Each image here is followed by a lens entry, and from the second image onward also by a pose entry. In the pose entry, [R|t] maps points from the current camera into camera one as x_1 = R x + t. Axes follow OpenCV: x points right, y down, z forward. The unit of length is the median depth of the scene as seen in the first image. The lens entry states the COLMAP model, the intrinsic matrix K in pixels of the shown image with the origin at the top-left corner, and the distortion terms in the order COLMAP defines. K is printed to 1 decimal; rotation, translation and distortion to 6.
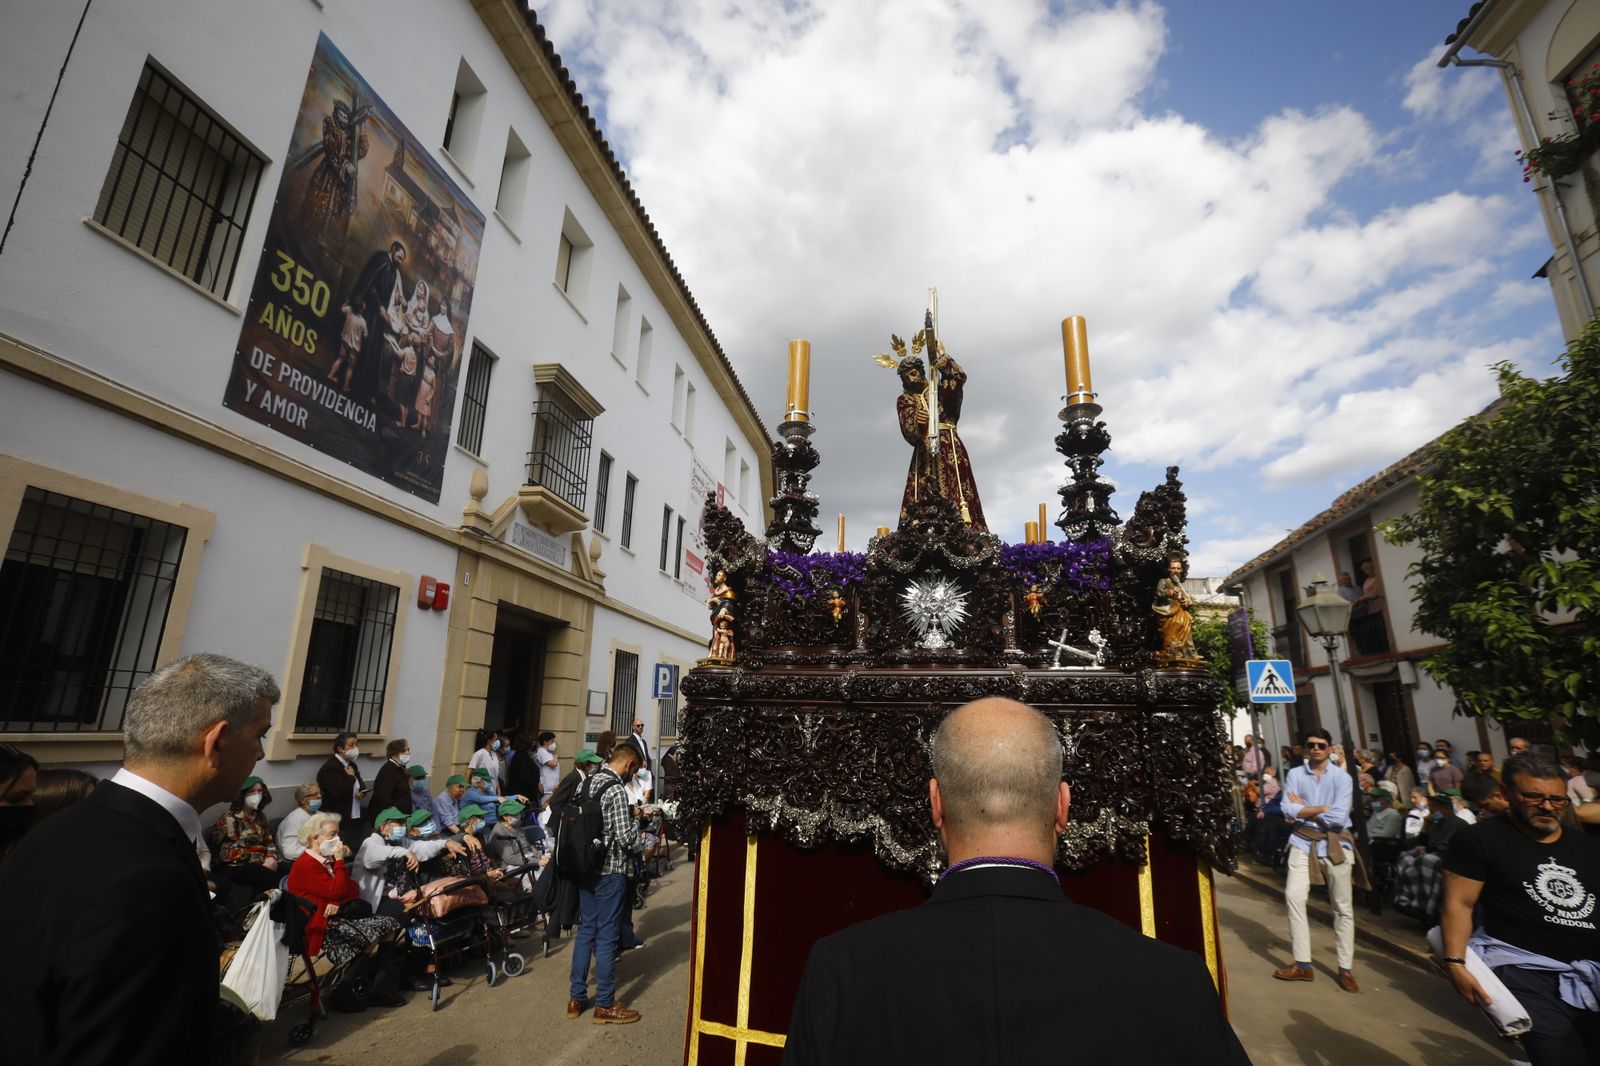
lens RADIAL K [[736.0, 0, 789.7], [0, 736.0, 538.6], [0, 0, 1]] dist [-0.088139, 0.039442]
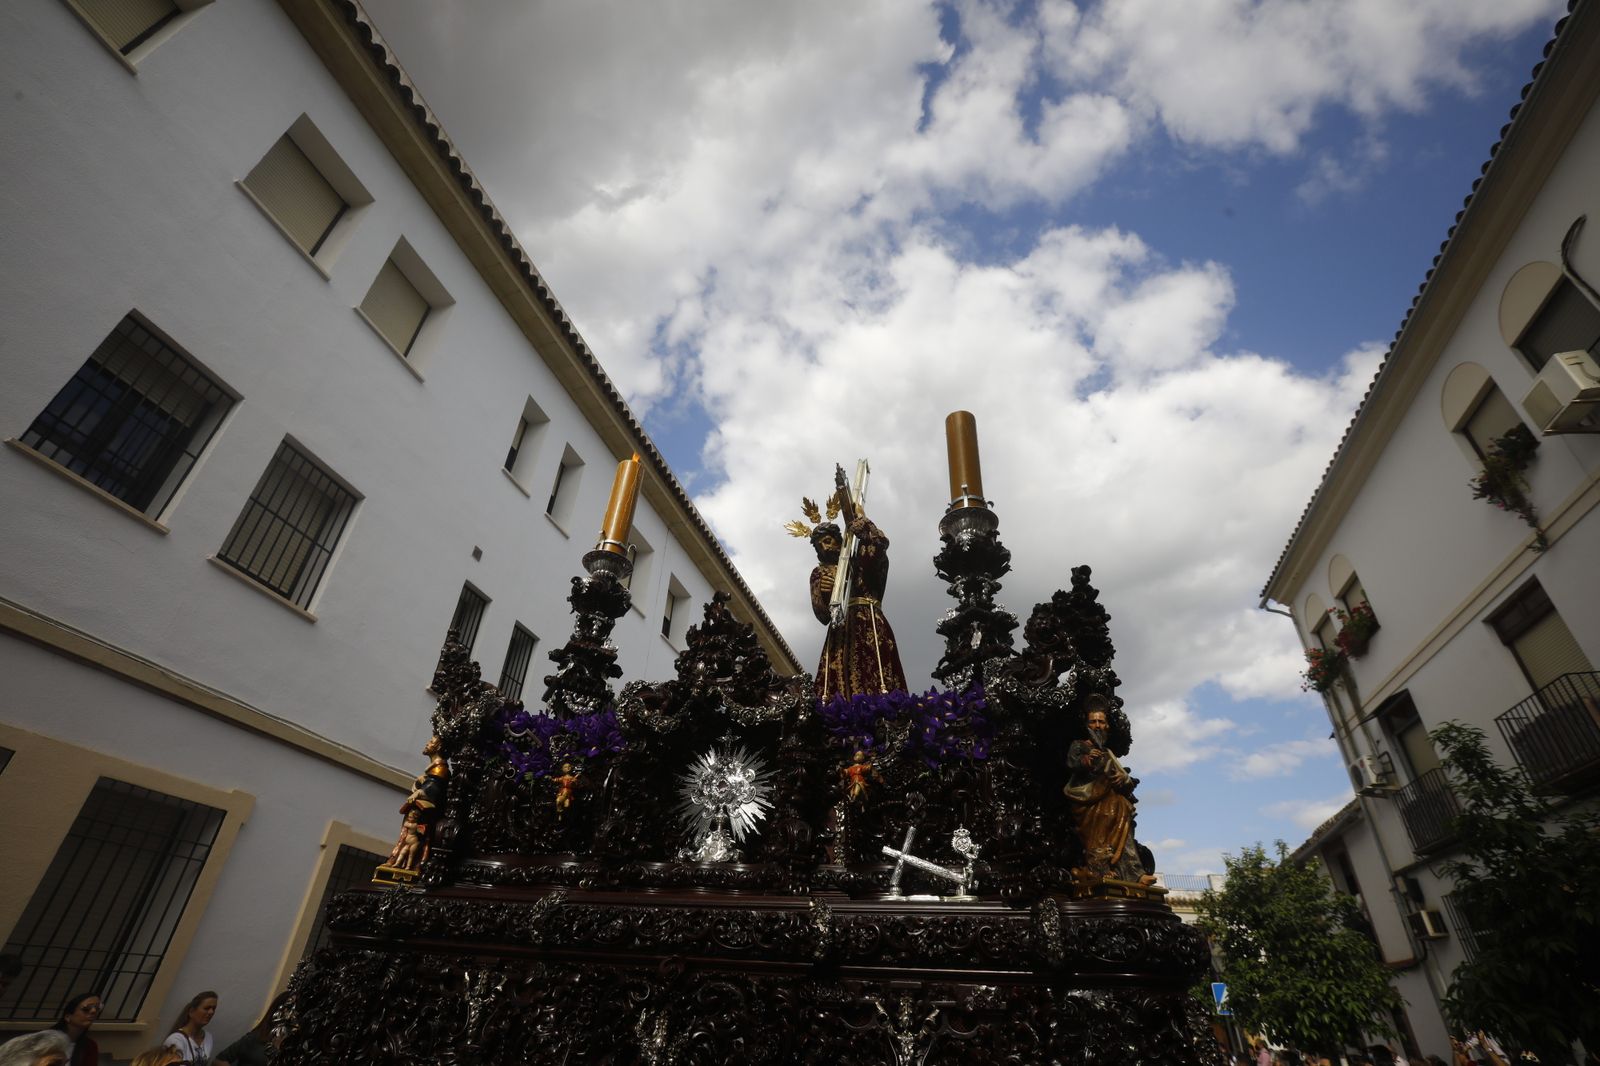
lens RADIAL K [[736.0, 0, 789.7], [0, 736.0, 538.6], [0, 0, 1]] dist [-0.088139, 0.039442]
pose [[0.999131, 0.002596, -0.041594, 0.288263], [-0.016177, 0.943956, -0.329674, 0.094006], [0.038407, 0.330060, 0.943178, 0.351880]]
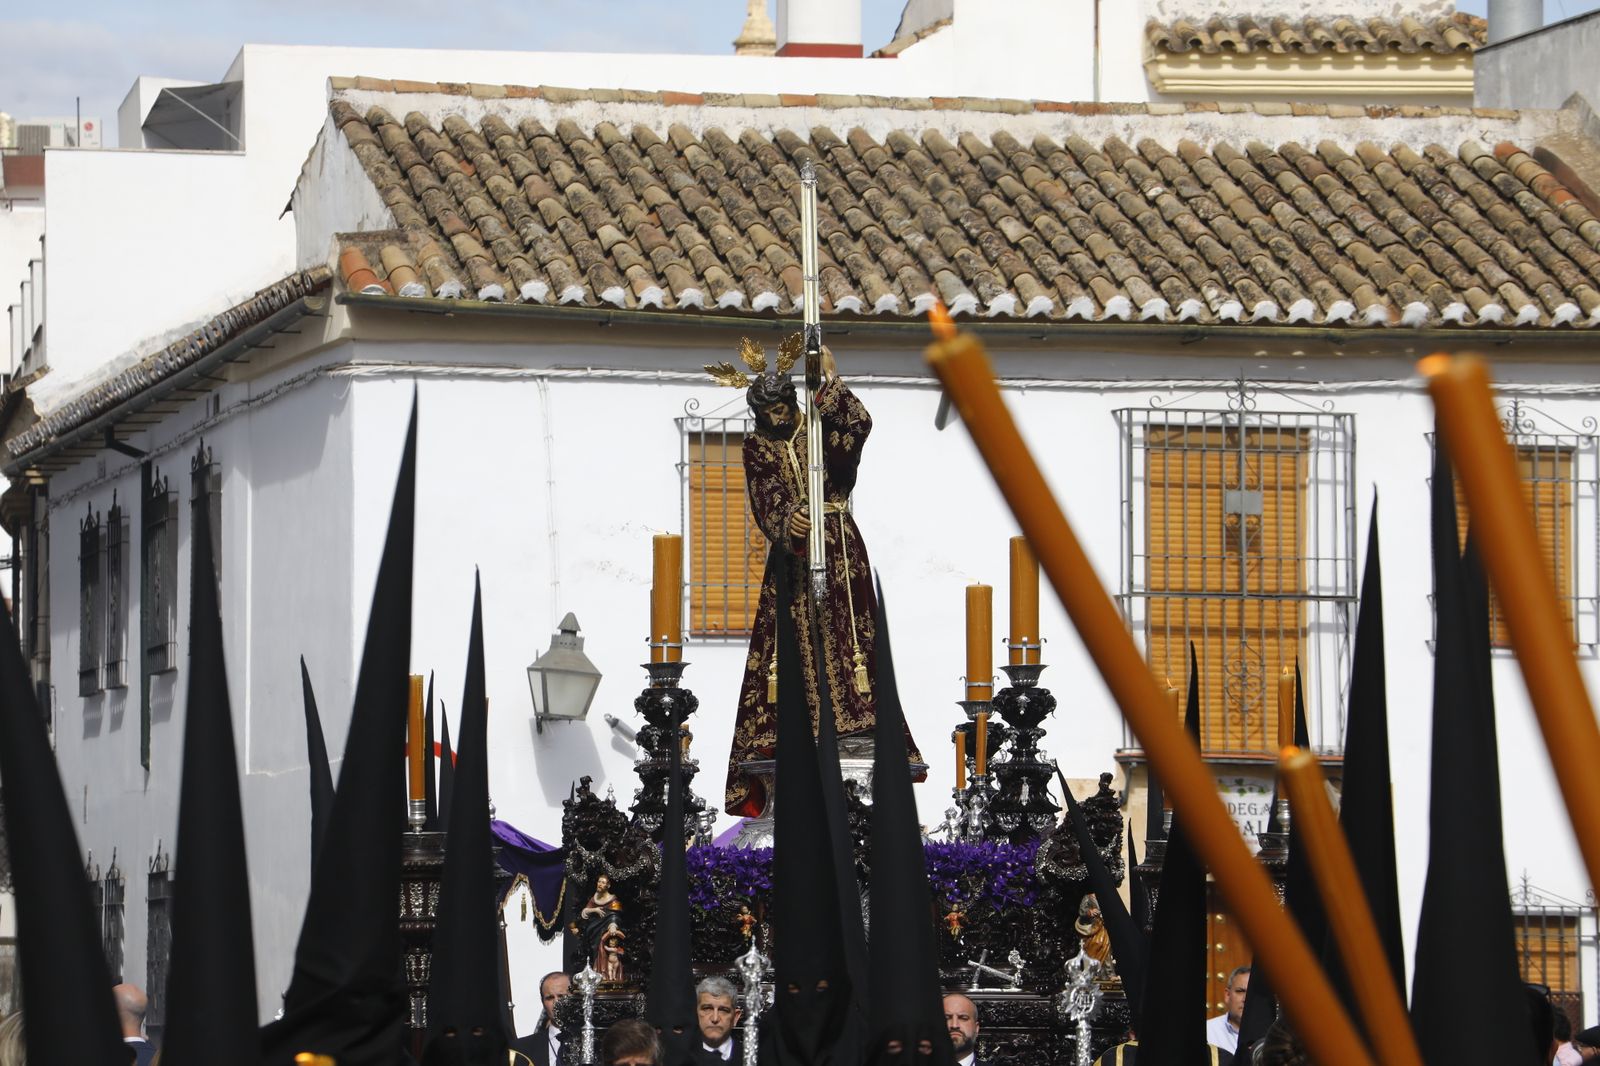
lens RADIAL K [[7248.9, 0, 803.8], [0, 7248.9, 523.4], [0, 0, 1]] dist [1.586586, -3.122730]
pose [[0.961339, -0.021147, 0.274555, -2.372785], [-0.039173, 0.976404, 0.212368, -2.348130], [-0.272568, -0.214912, 0.937827, -7.494386]]
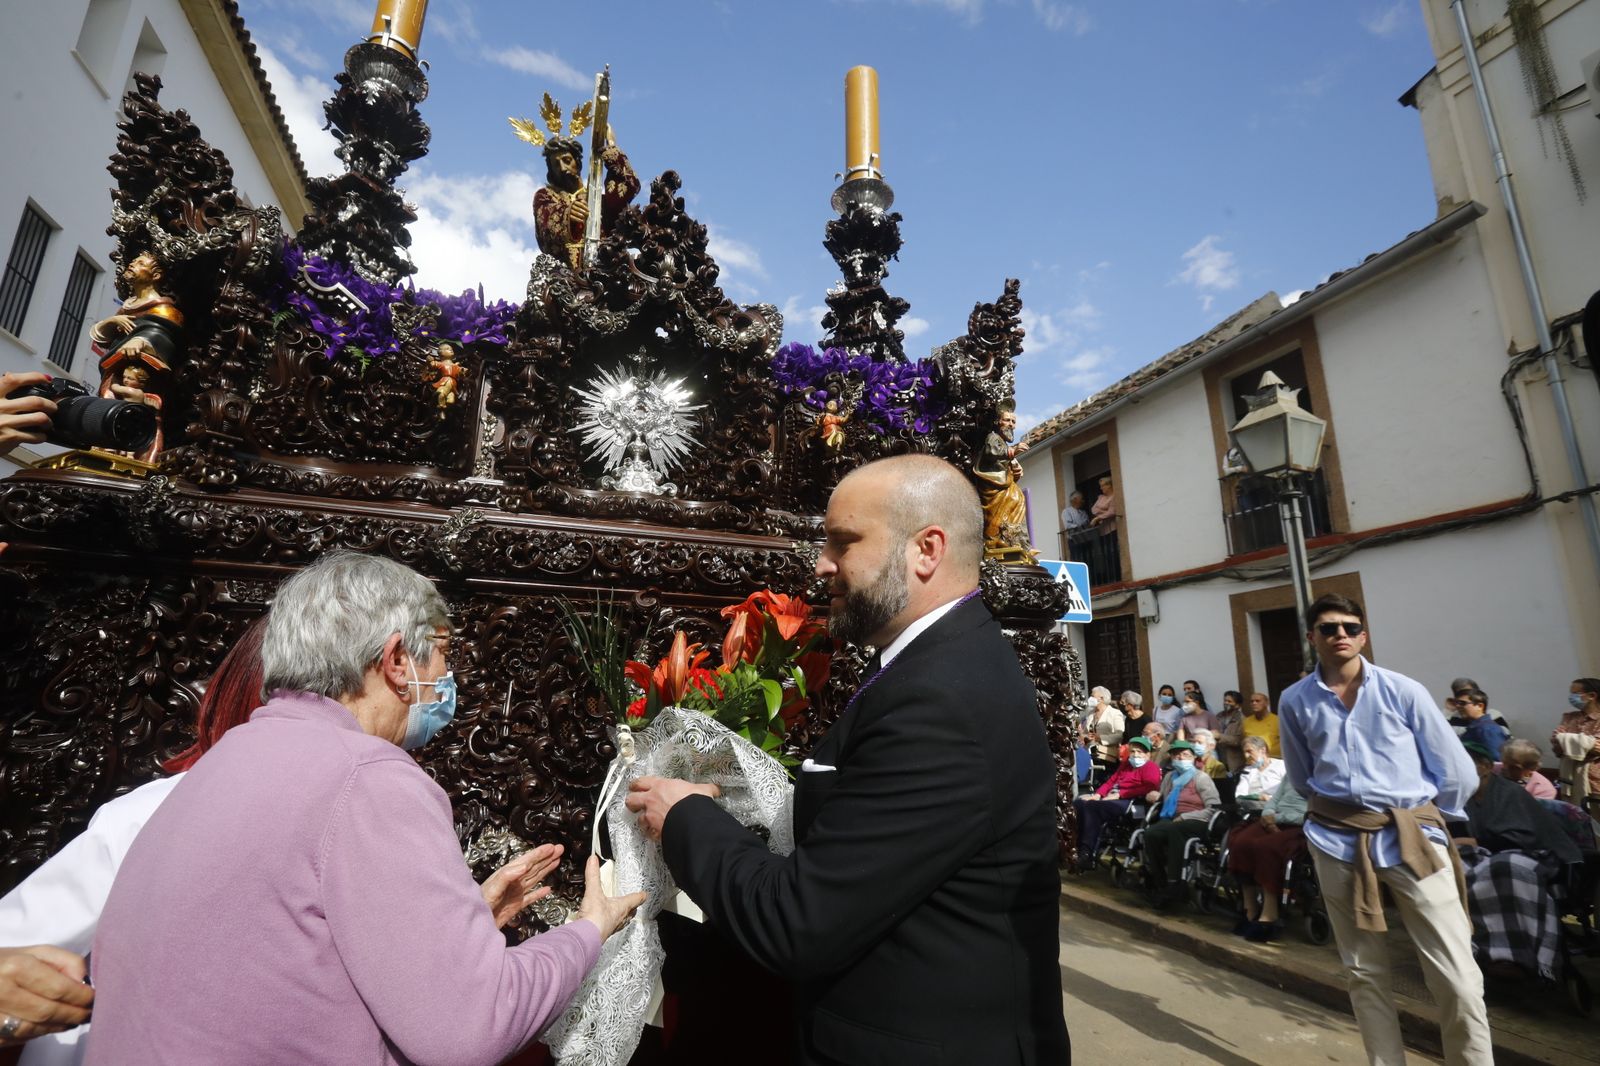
lens RADIAL K [[736.0, 0, 789.7], [0, 736.0, 538.6], [0, 0, 1]] dist [-0.088139, 0.039442]
pose [[0.821343, 0.104895, 0.560707, -0.001617], [-0.140997, 0.989779, 0.021372, 0.155315], [-0.552734, -0.096611, 0.827738, 0.509075]]
